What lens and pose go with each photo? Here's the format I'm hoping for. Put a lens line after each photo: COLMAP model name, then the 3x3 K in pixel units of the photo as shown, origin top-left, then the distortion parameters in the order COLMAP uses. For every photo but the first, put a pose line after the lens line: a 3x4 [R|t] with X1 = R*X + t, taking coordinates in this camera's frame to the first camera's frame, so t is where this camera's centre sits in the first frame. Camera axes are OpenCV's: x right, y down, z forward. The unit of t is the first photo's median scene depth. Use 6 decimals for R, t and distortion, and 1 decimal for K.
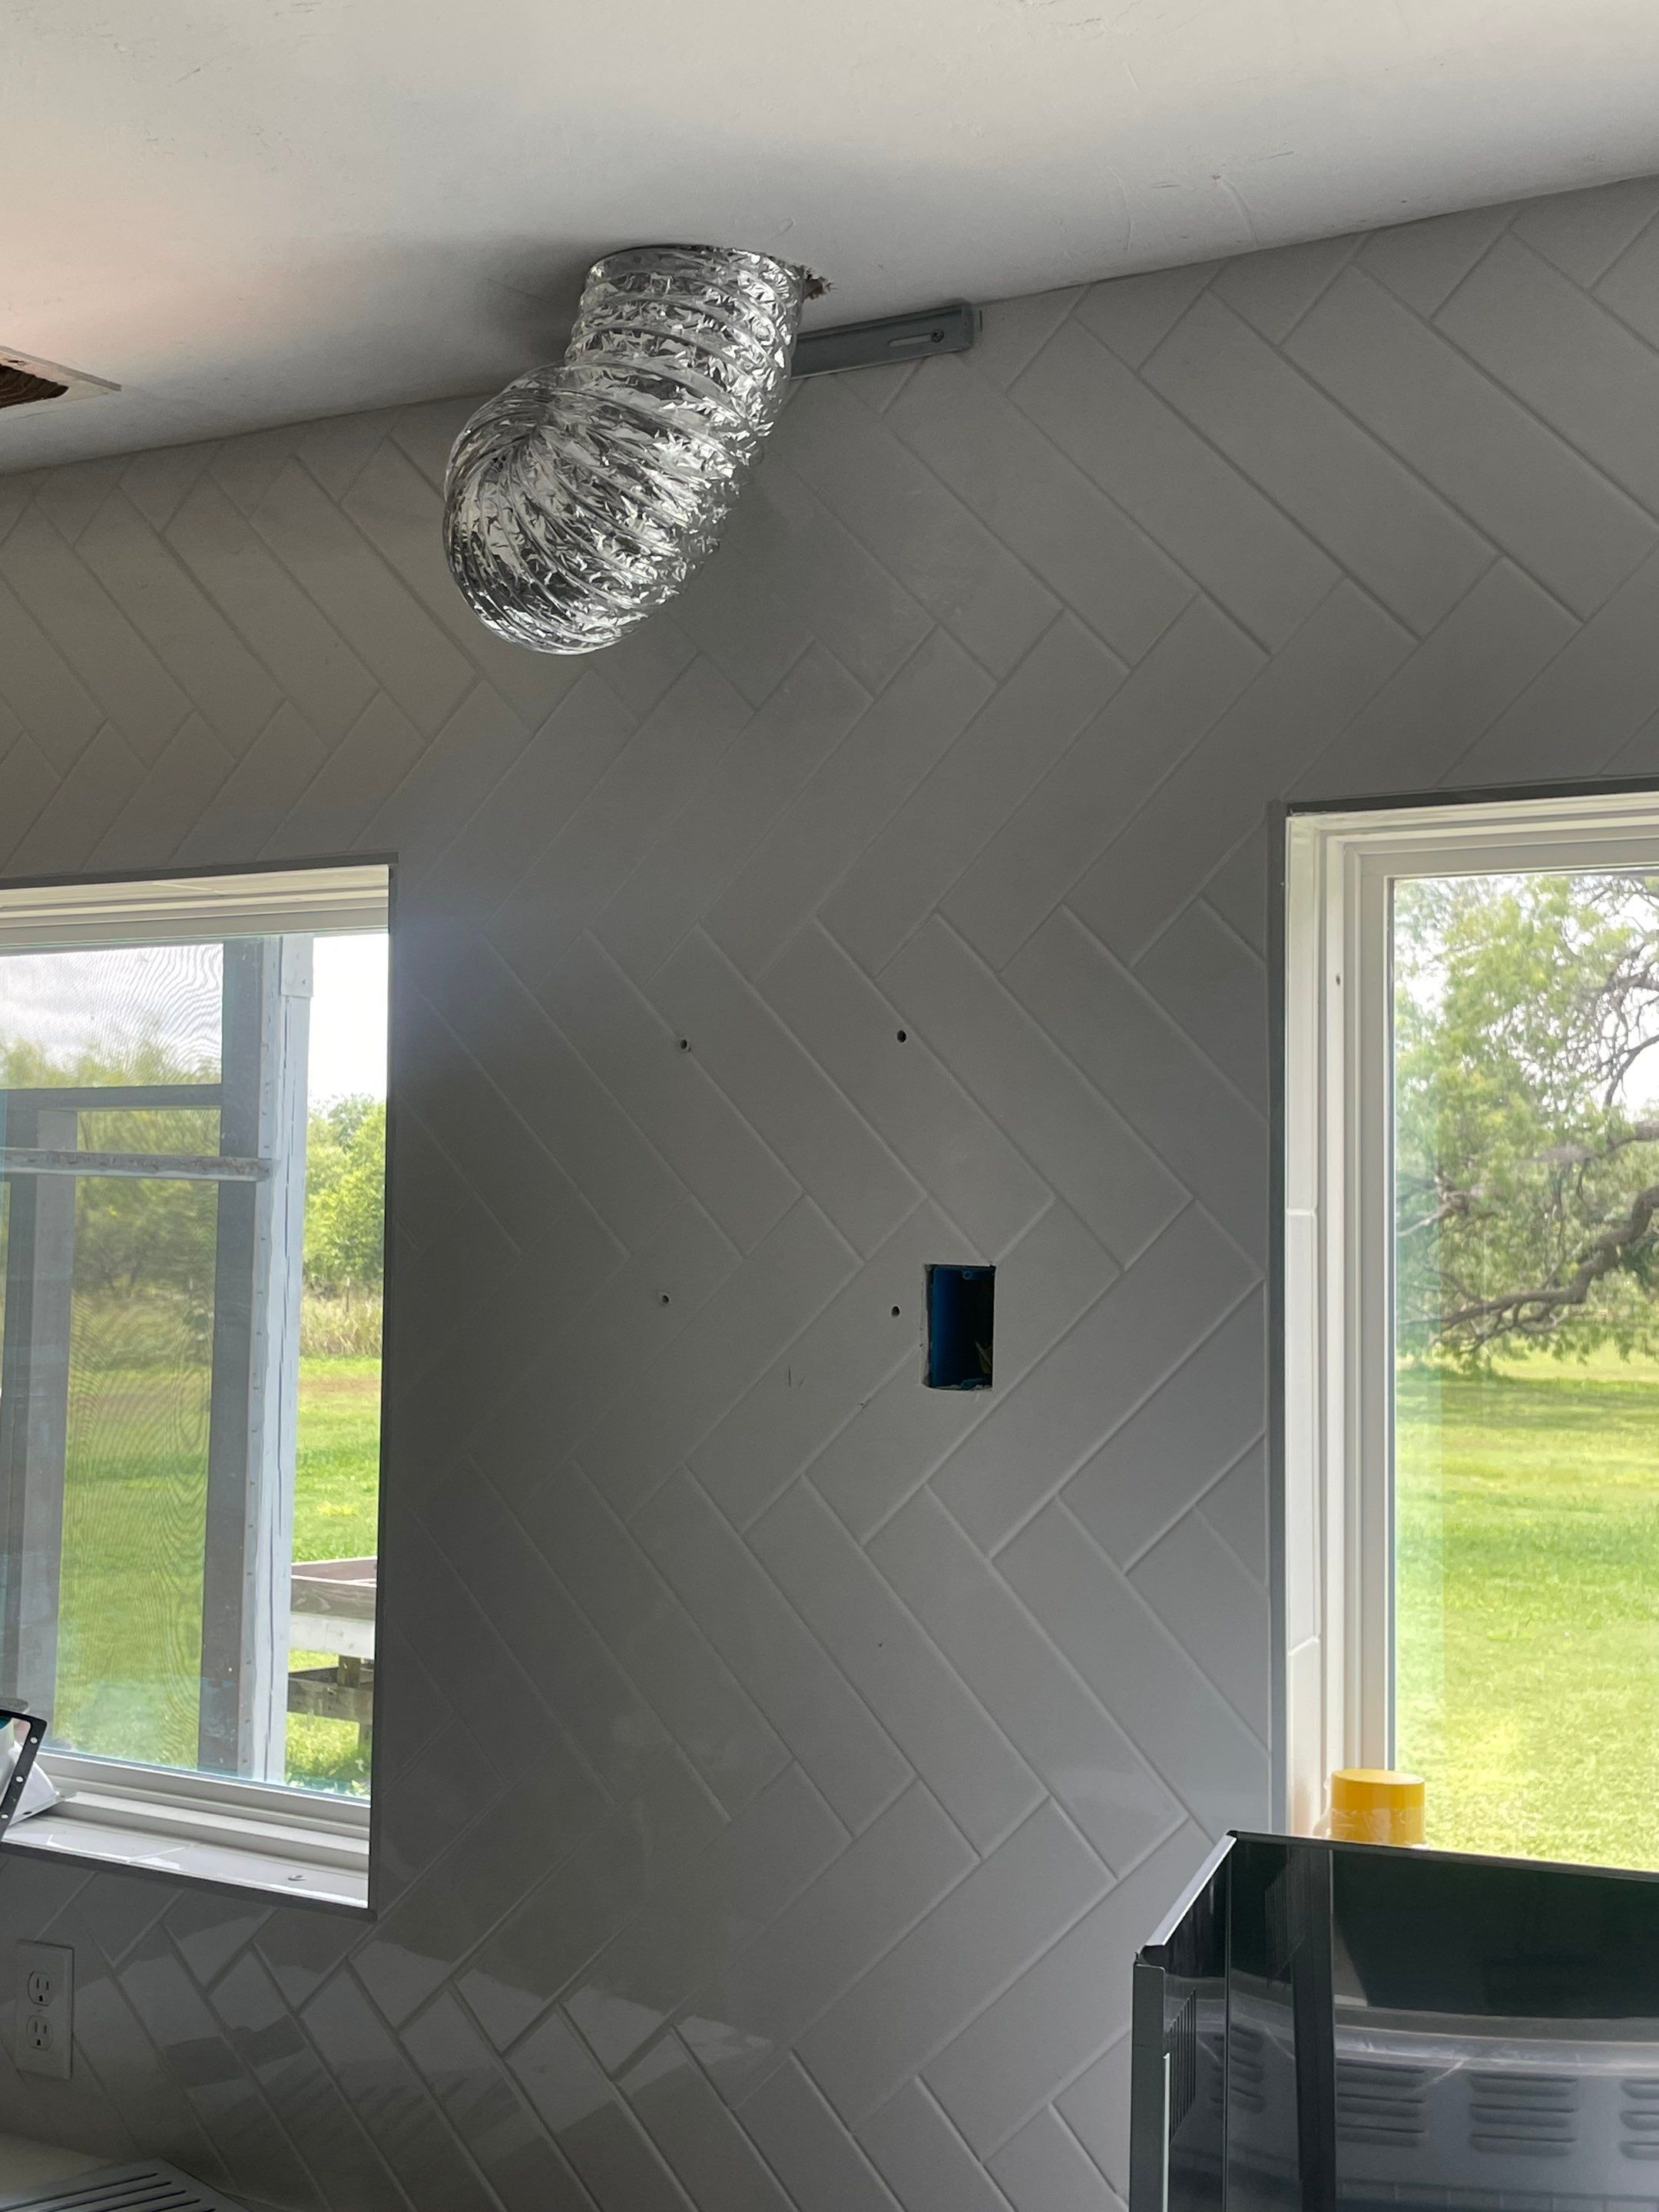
lens RADIAL K [[2632.3, 0, 859.0], [0, 2632.3, 1113.1], [0, 0, 1]] dist [0.060580, 0.000000]
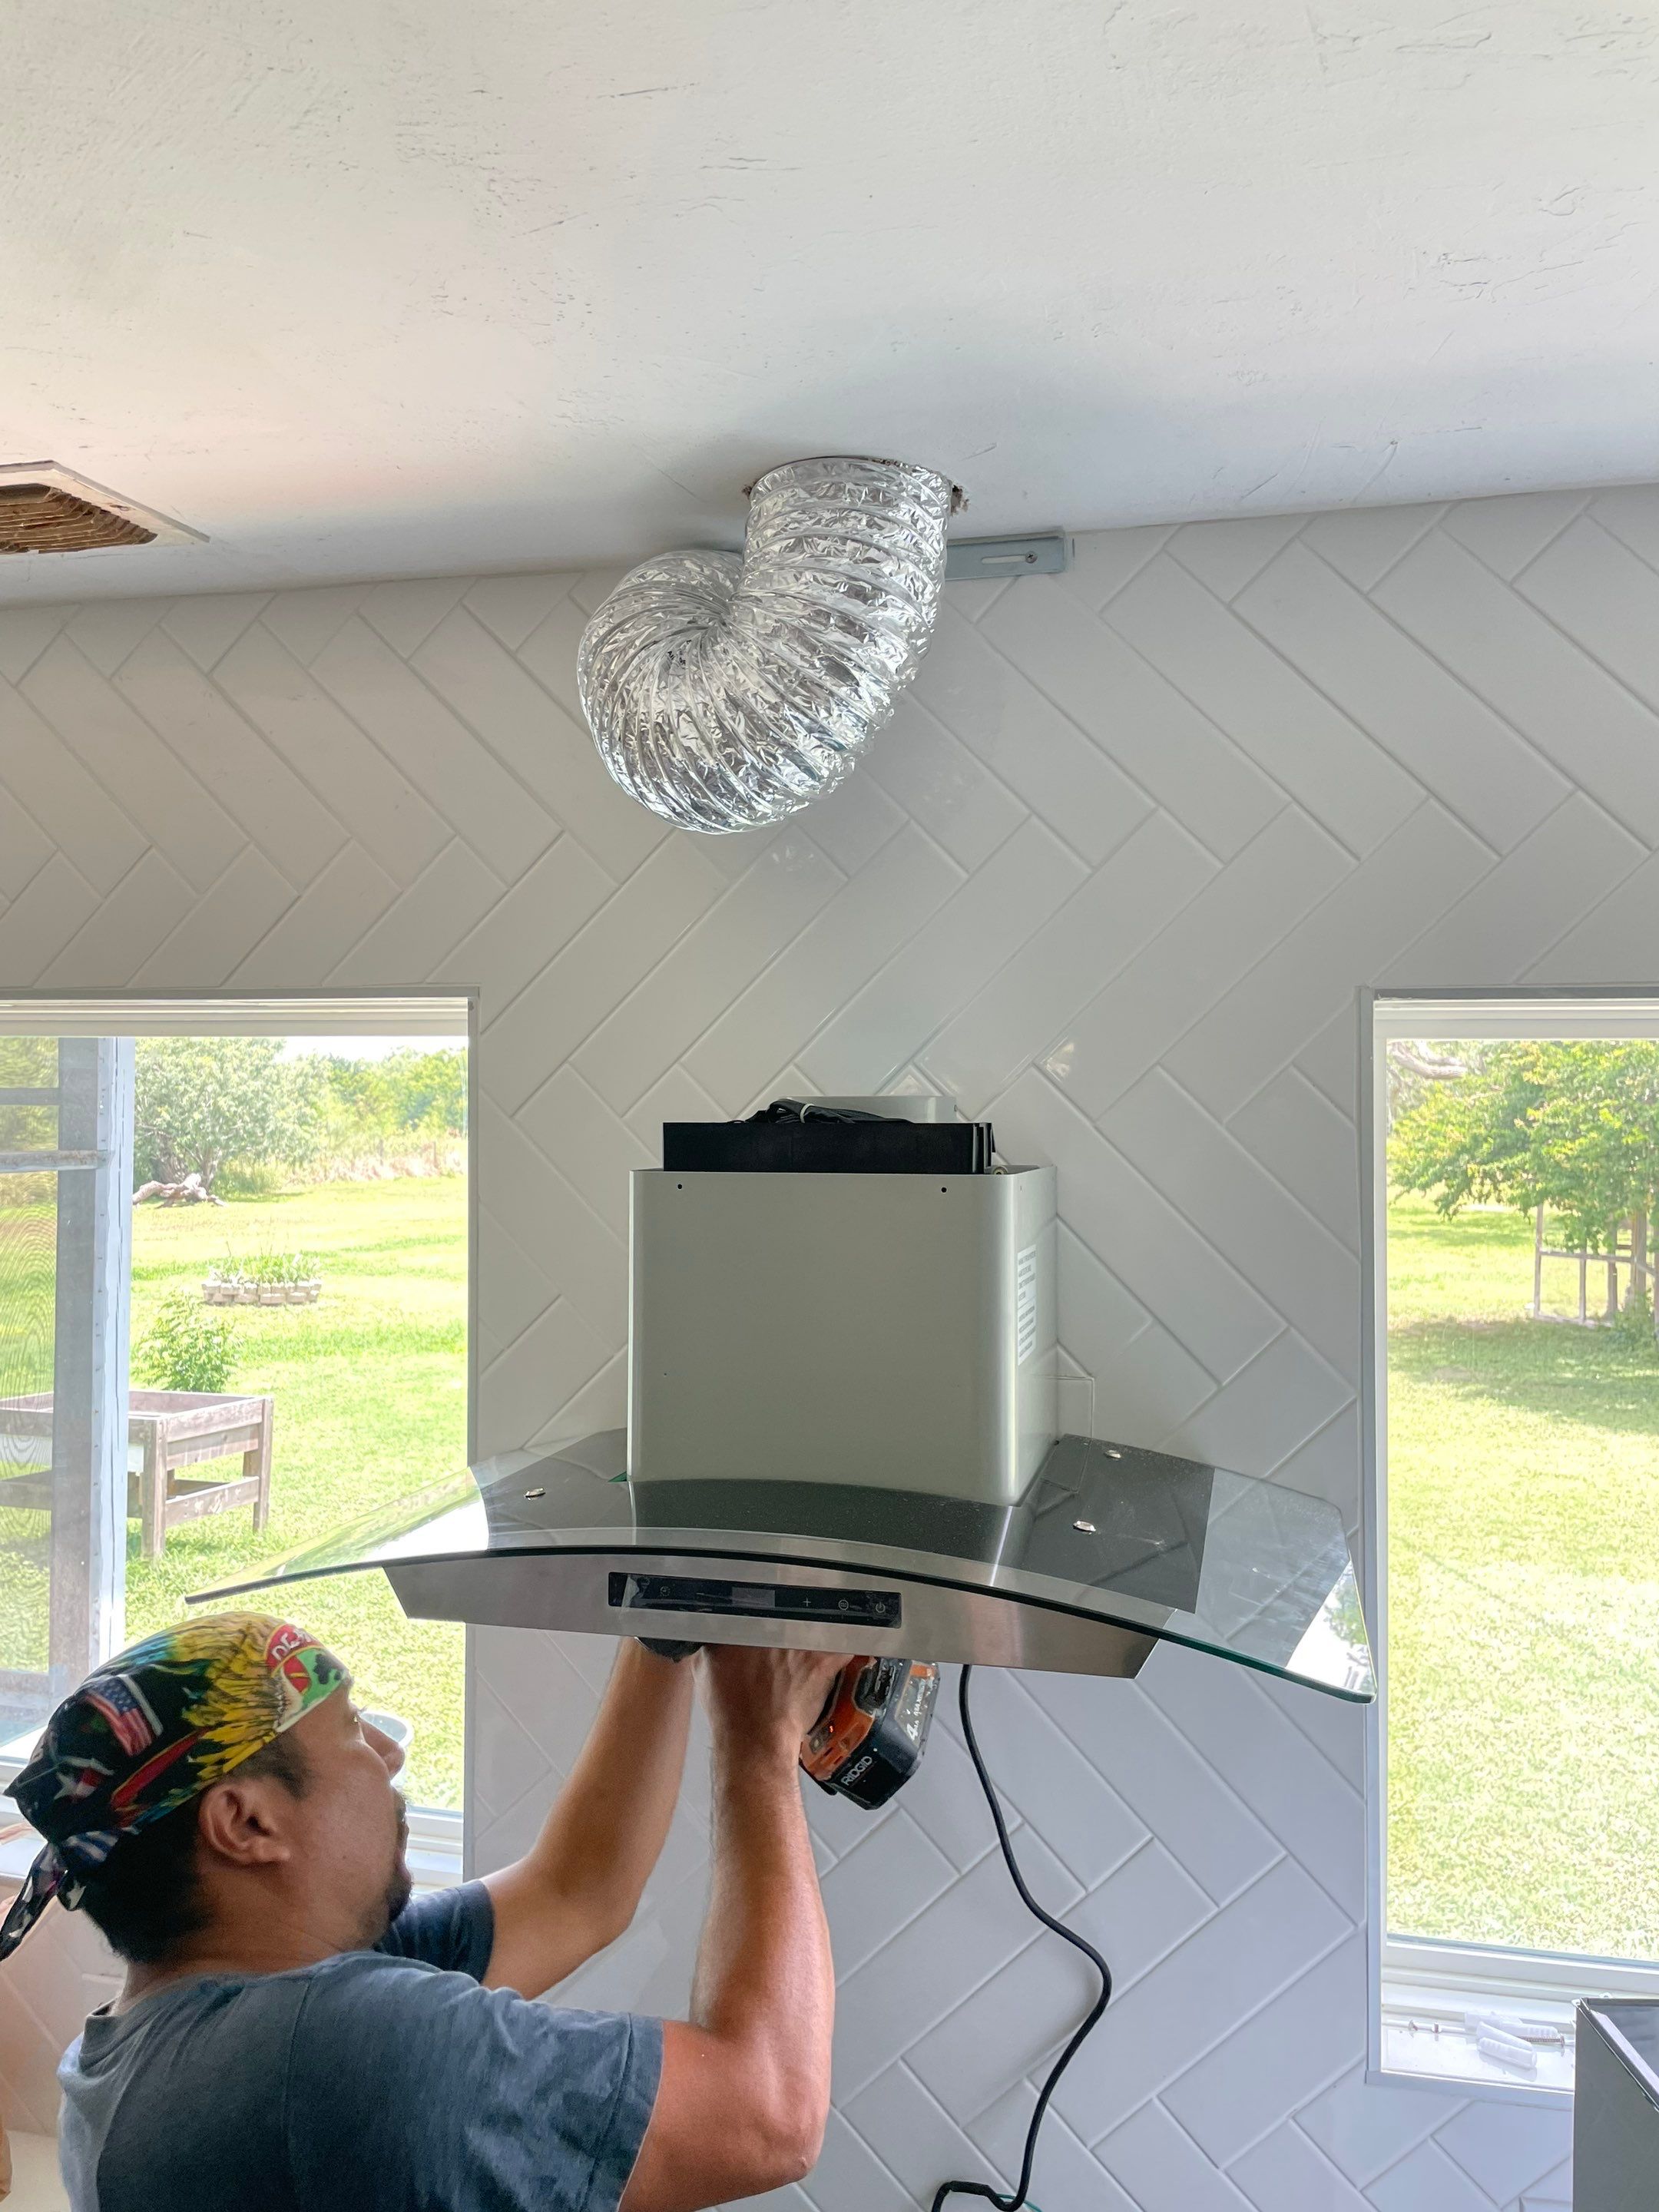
lens RADIAL K [[1679.1, 0, 830.5], [0, 1679.1, 1091.2], [0, 0, 1]] dist [0.078832, -0.111891]
pose [[0.962084, -0.007714, 0.272645, -0.261577], [-0.002741, 0.999276, 0.037944, -0.095640], [-0.272740, -0.037253, 0.961366, 0.329571]]
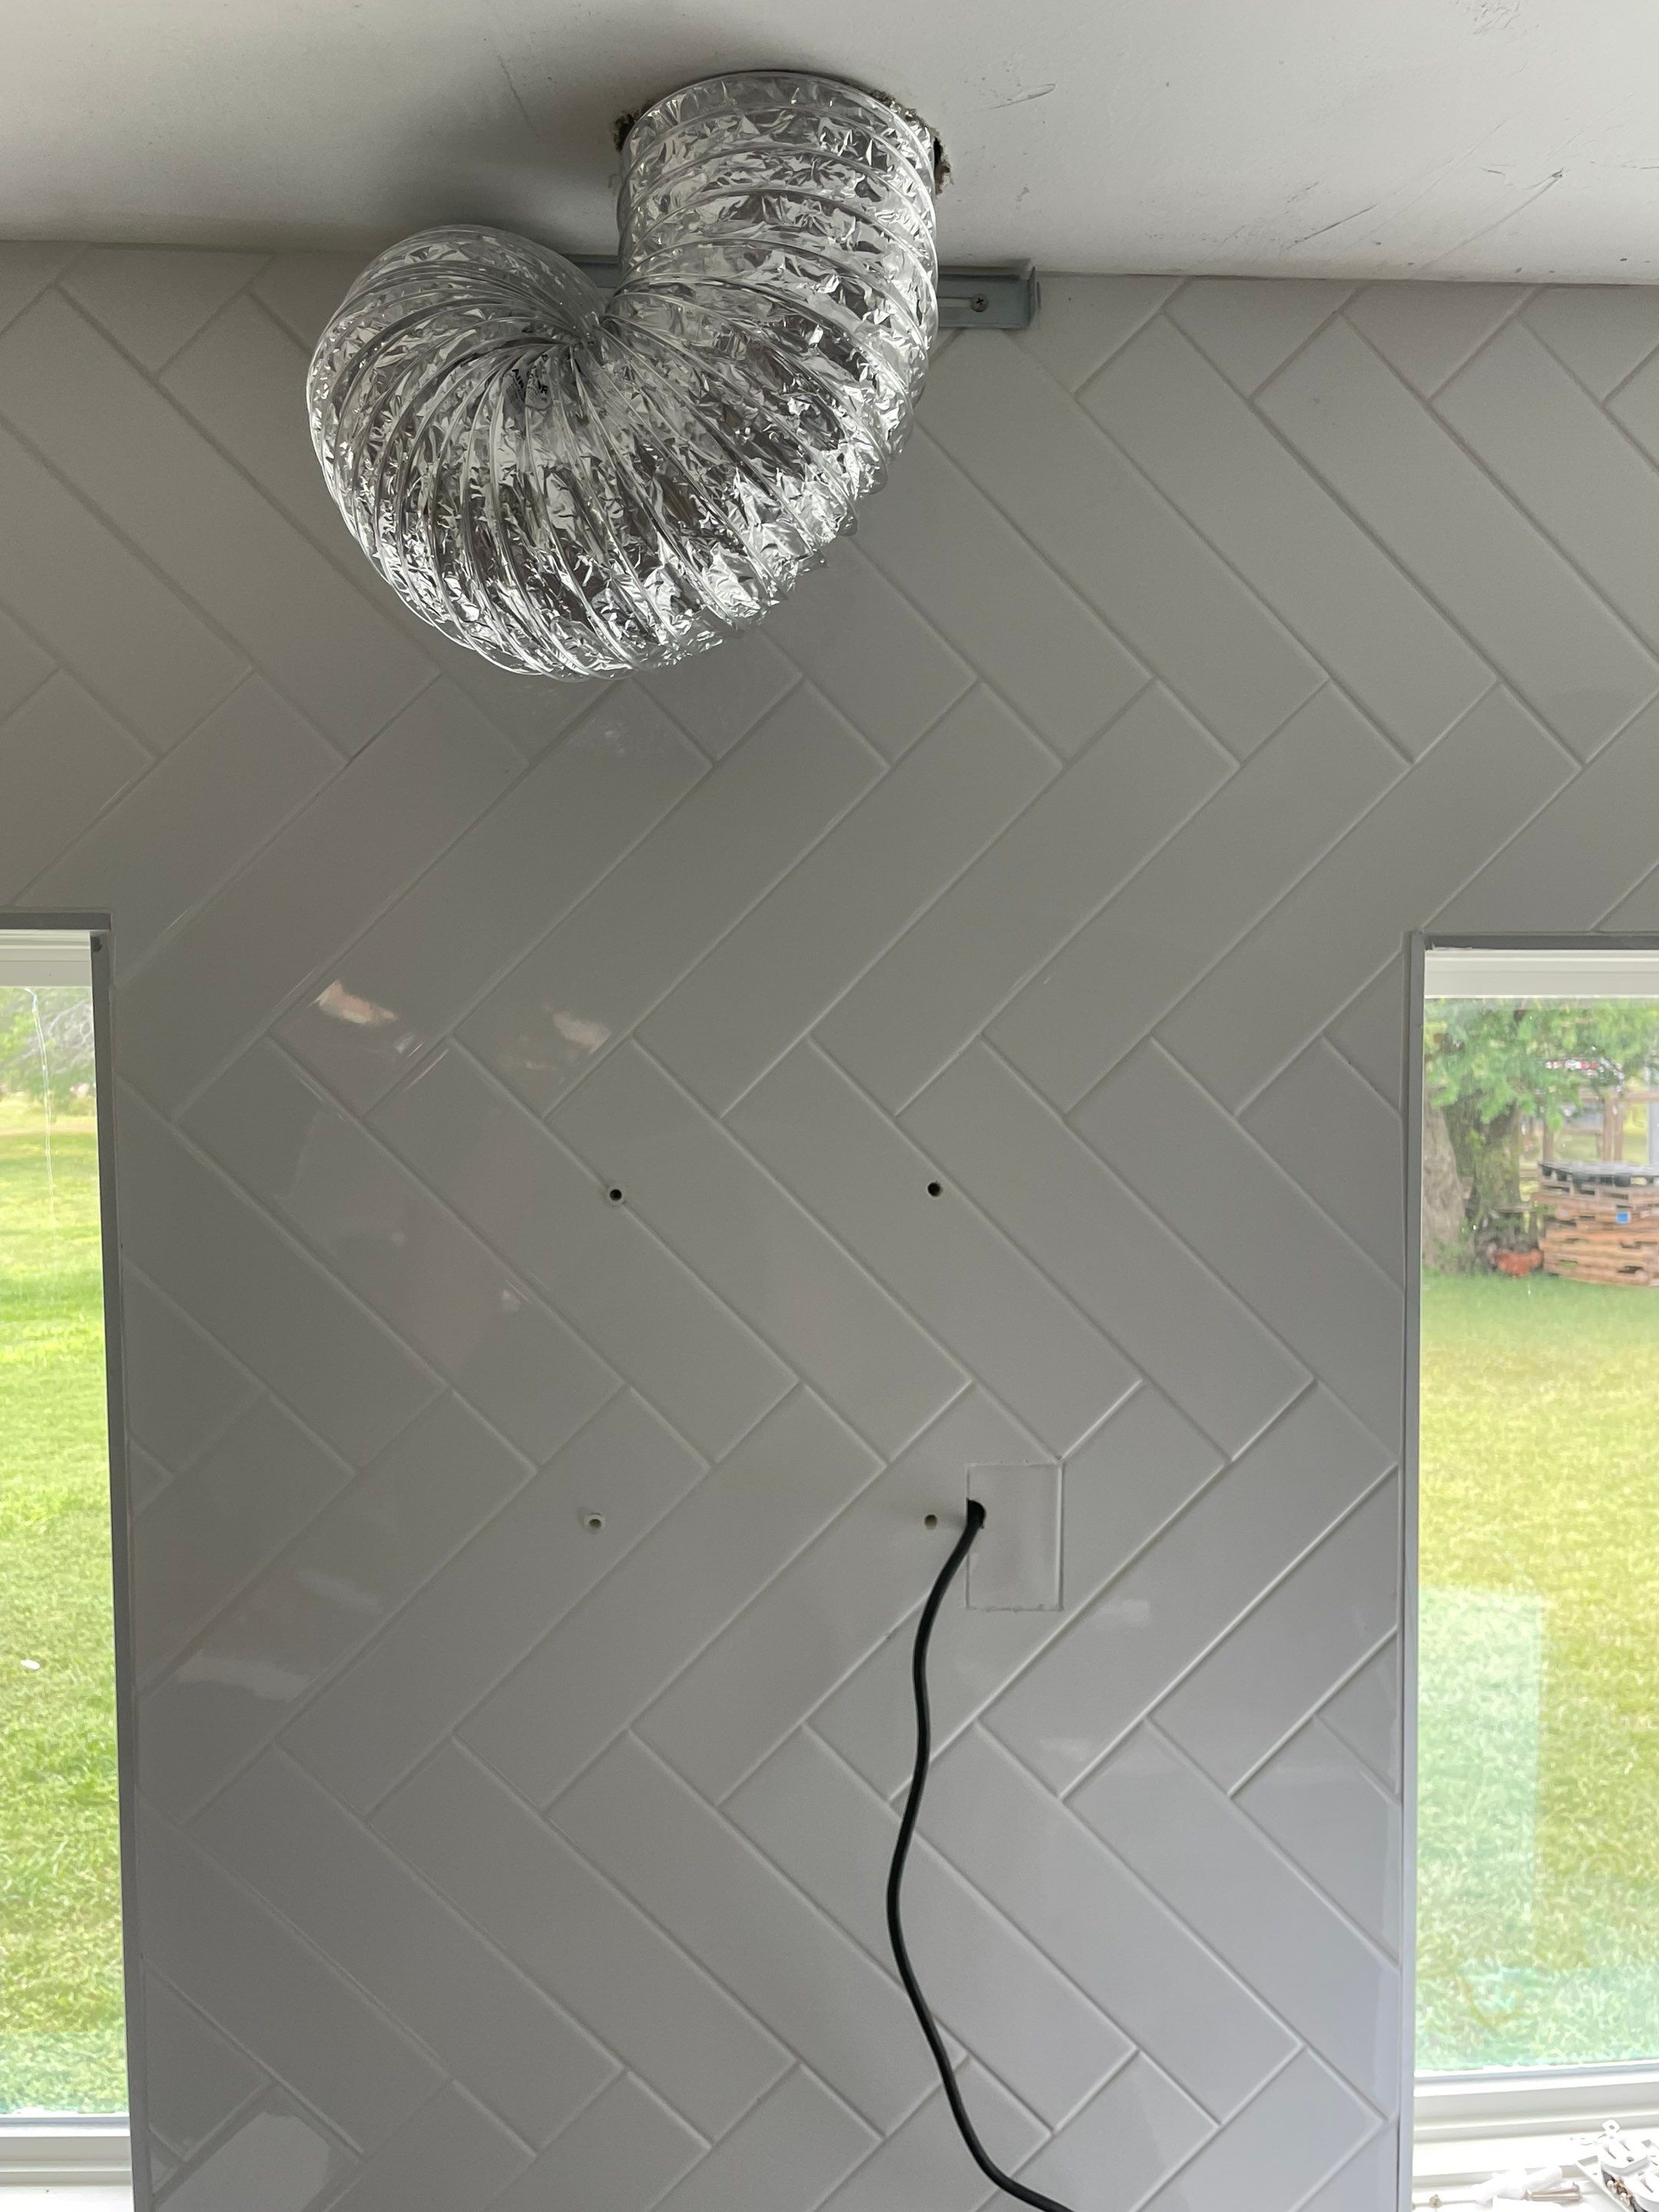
lens RADIAL K [[1679.1, 0, 821.6], [0, 1679.1, 1097.2], [0, 0, 1]] dist [0.078832, -0.111891]
pose [[0.830888, -0.049183, 0.554261, -0.311723], [-0.009052, 0.994760, 0.101840, -0.114278], [-0.556365, -0.089635, 0.826089, 0.609556]]
